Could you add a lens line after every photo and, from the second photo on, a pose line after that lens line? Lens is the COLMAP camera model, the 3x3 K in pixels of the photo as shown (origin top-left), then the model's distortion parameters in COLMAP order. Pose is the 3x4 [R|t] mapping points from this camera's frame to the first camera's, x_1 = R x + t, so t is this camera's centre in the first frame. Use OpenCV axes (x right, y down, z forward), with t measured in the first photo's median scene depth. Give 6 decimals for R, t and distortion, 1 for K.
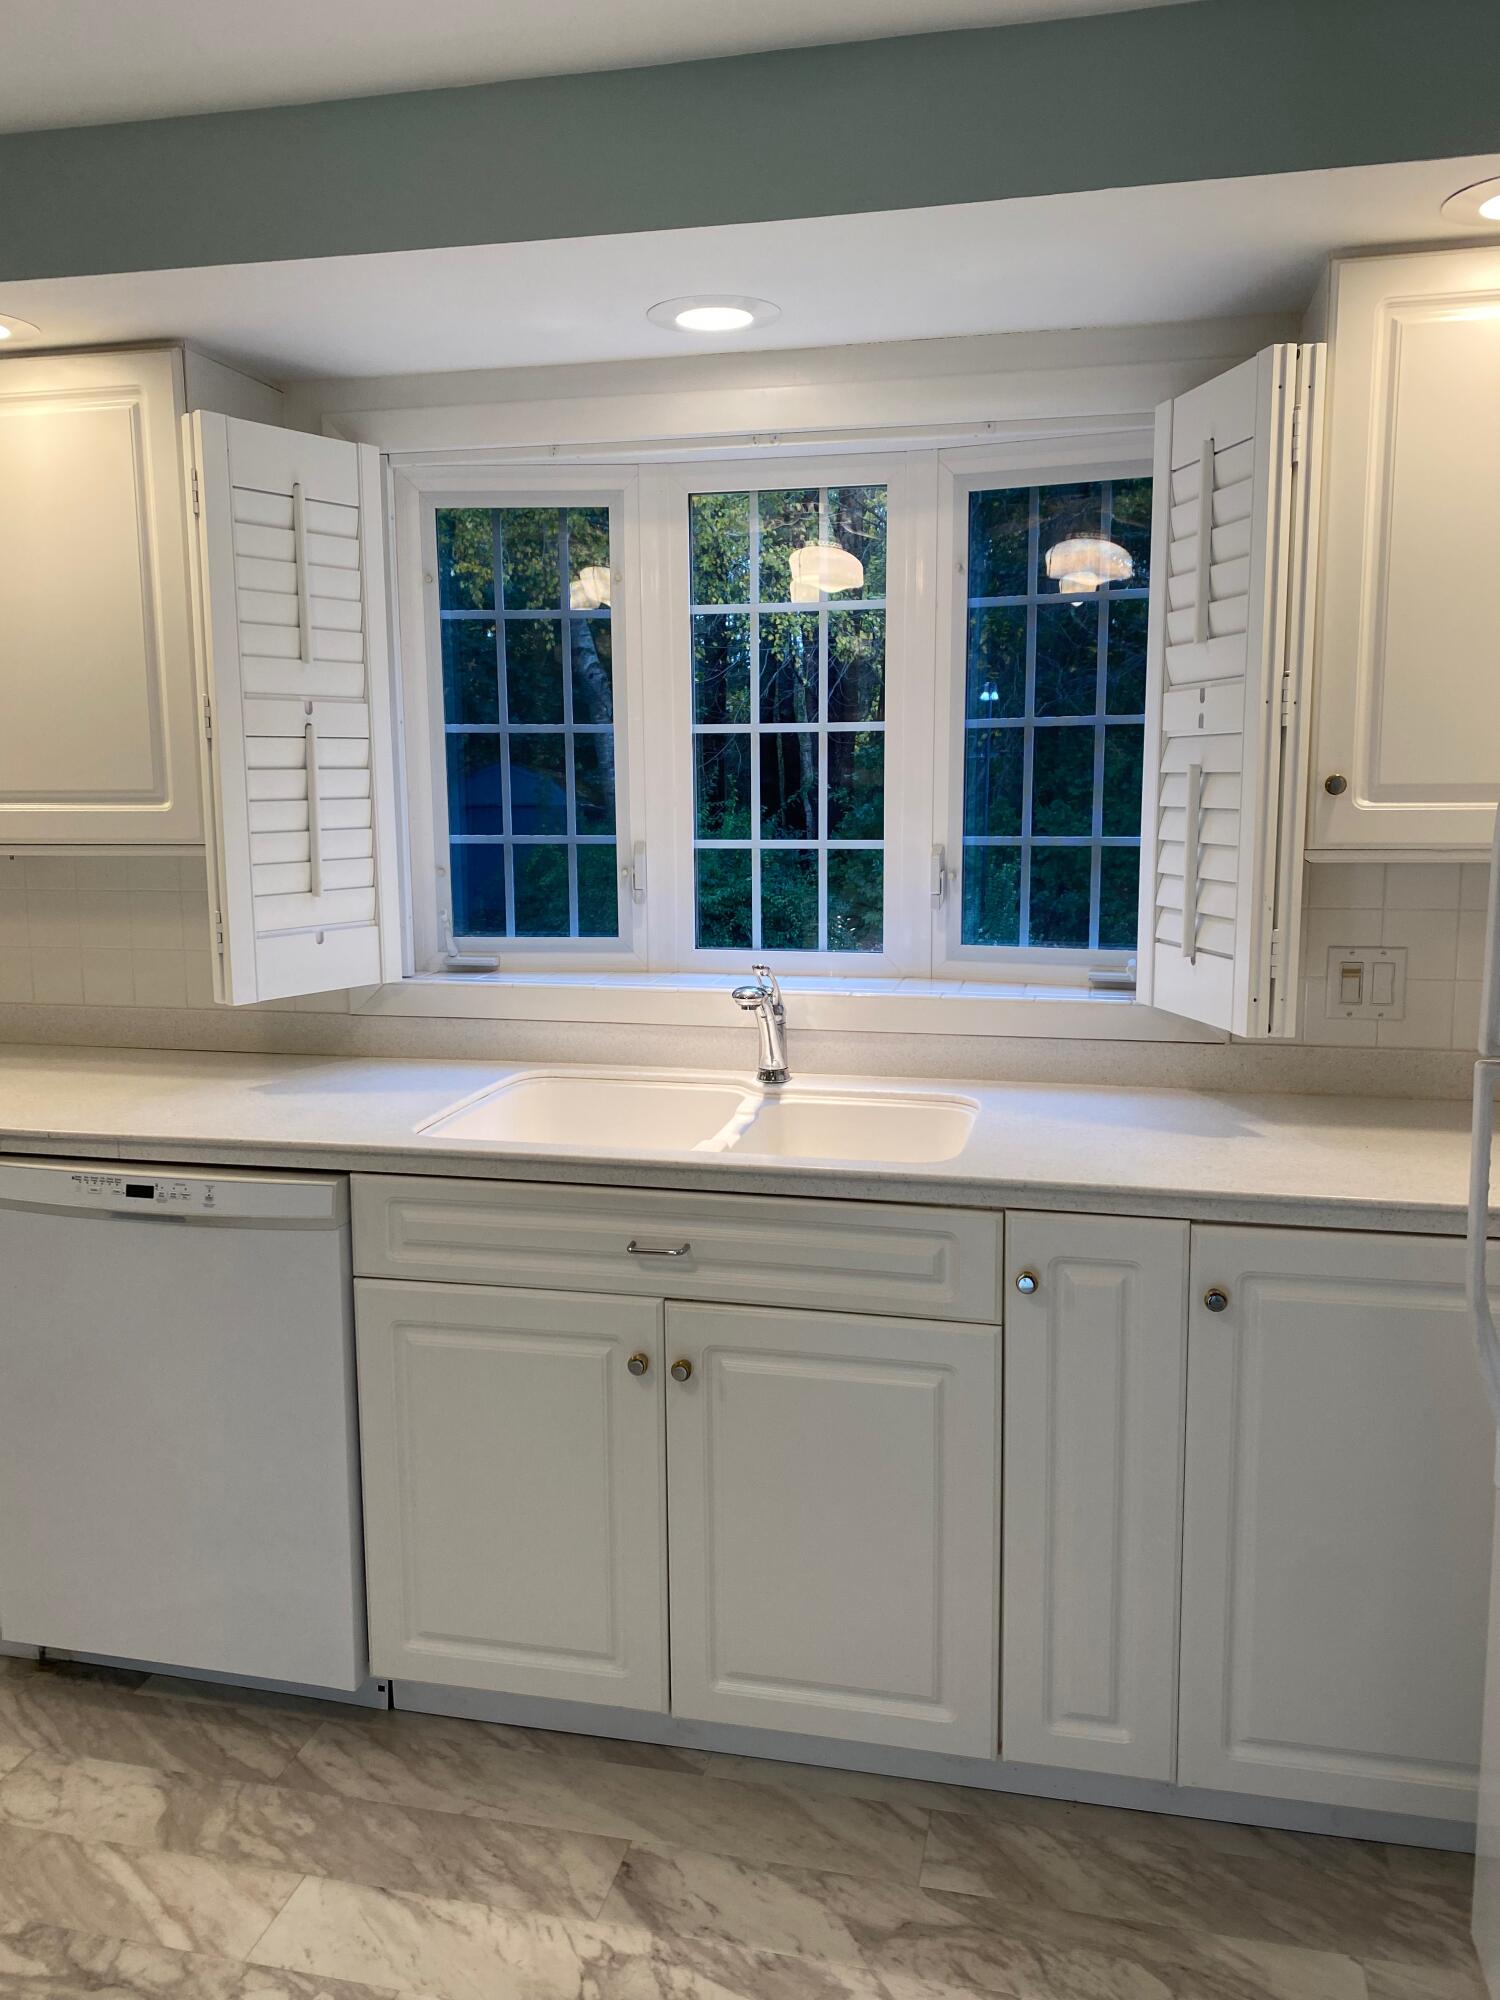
lens RADIAL K [[1541.6, 0, 749.6], [0, 1541.6, 1000.6], [0, 0, 1]] dist [0.038597, -0.024054]
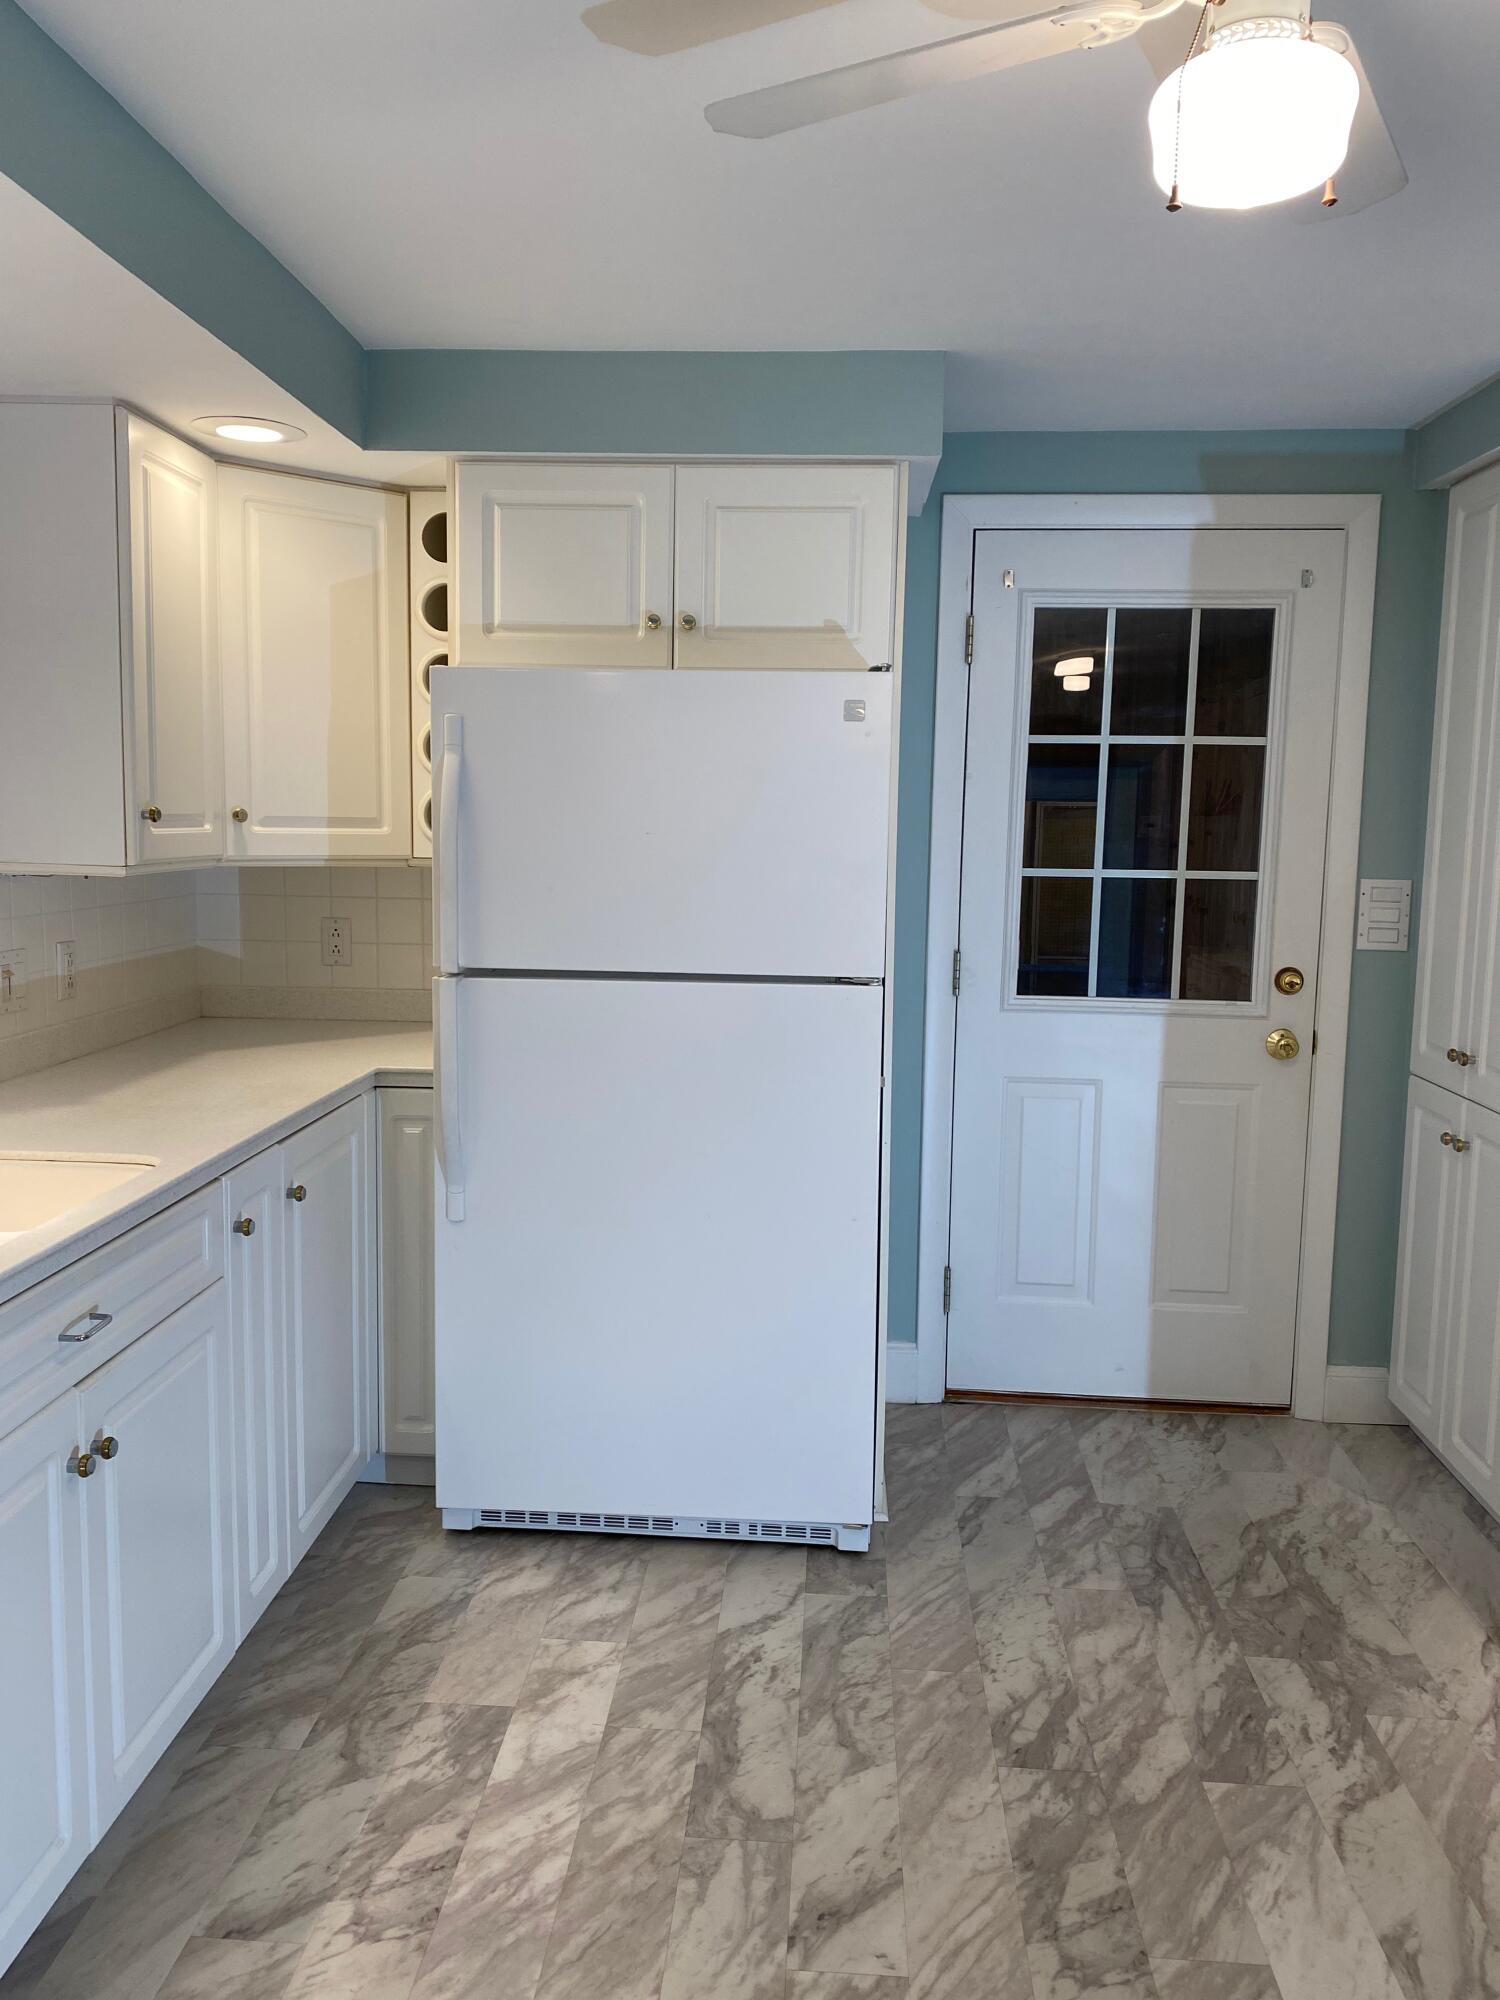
lens RADIAL K [[1541.6, 0, 746.3], [0, 1541.6, 988.5], [0, 0, 1]] dist [0.038597, -0.024054]
pose [[-0.172073, -0.101232, 0.979869, -1.069816], [0.133702, 0.983101, 0.125046, -0.098812], [-0.975969, 0.152527, -0.155630, 0.789466]]
